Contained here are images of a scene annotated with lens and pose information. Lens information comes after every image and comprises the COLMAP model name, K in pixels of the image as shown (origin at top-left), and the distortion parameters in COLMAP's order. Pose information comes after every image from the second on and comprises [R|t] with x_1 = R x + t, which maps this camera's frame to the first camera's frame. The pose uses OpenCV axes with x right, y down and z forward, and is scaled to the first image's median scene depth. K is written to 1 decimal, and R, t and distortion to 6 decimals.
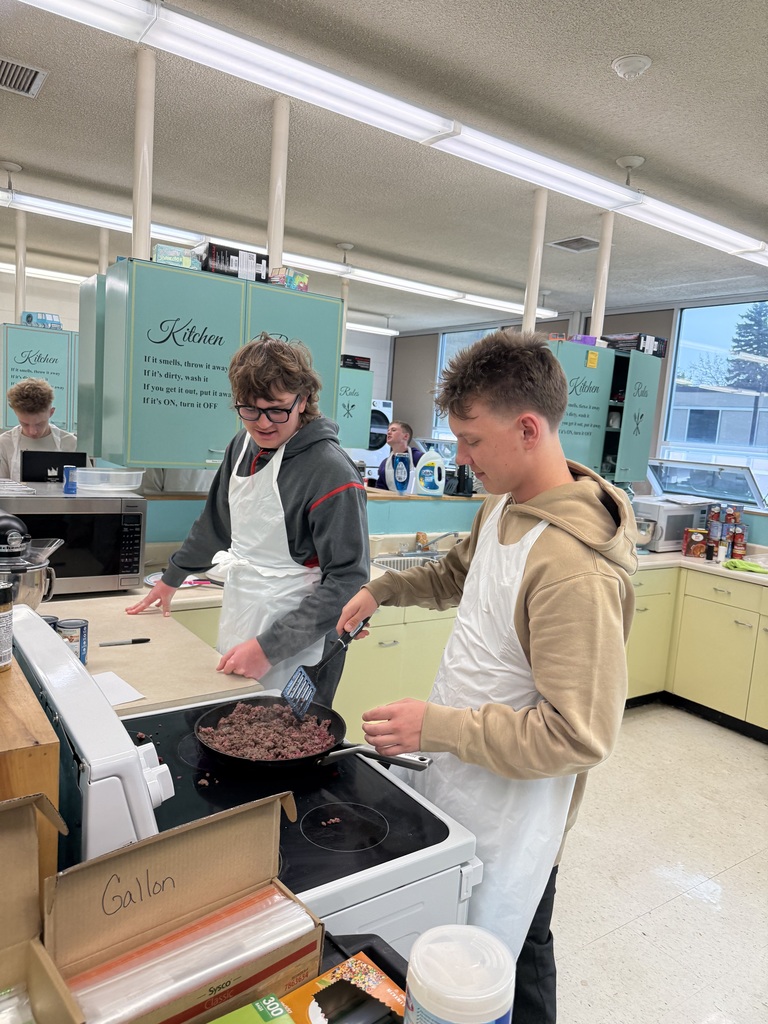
lens RADIAL K [[726.6, 0, 387.7], [0, 726.6, 515.5], [0, 0, 1]] dist [0.019341, -0.027529]
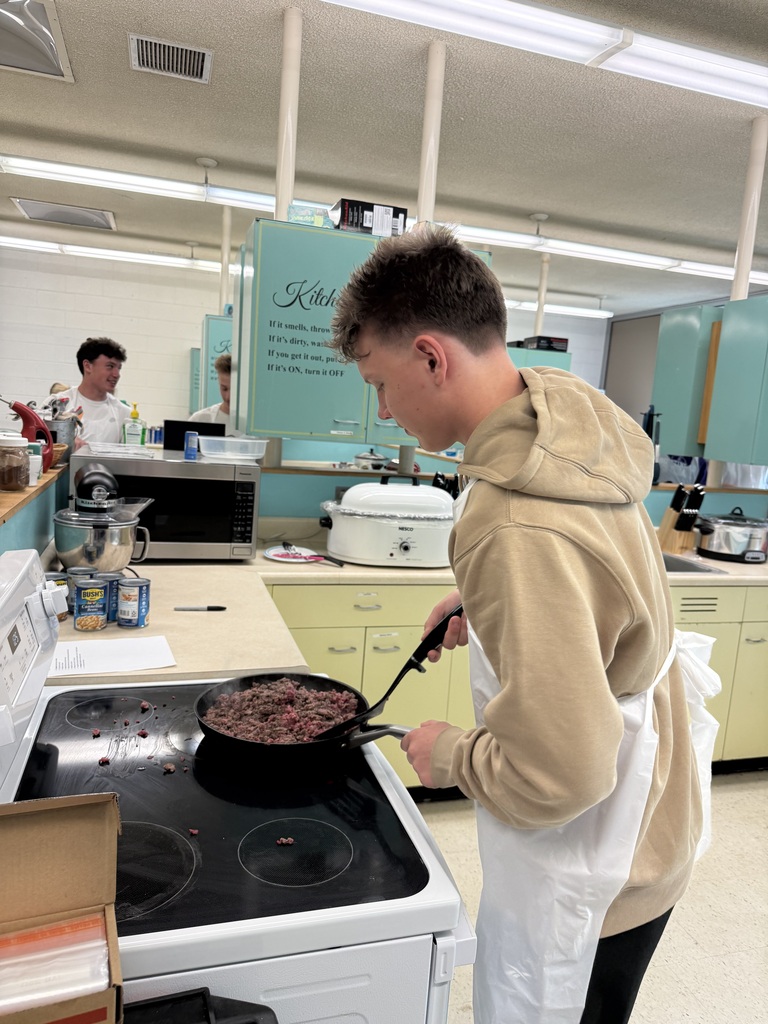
lens RADIAL K [[726.6, 0, 374.8], [0, 726.6, 509.5], [0, 0, 1]] dist [0.019341, -0.027529]
pose [[0.947126, 0.040629, -0.318279, 0.115326], [-0.043382, 0.999057, -0.001561, 0.027492], [0.317915, 0.015286, 0.947996, 0.128741]]
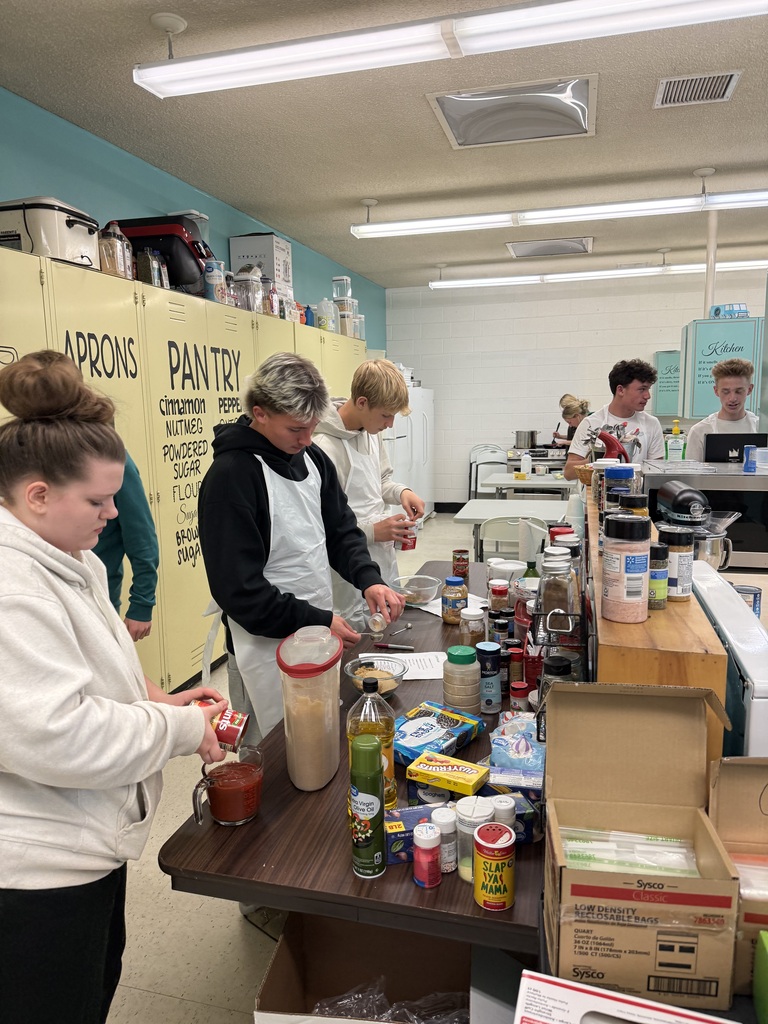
lens RADIAL K [[726.6, 0, 382.1], [0, 726.6, 504.4], [0, 0, 1]] dist [0.019341, -0.027529]
pose [[0.636344, 0.028218, -0.770889, 0.031012], [-0.031736, 0.999442, 0.010388, 0.020318], [0.770752, 0.017855, 0.636884, -0.060609]]
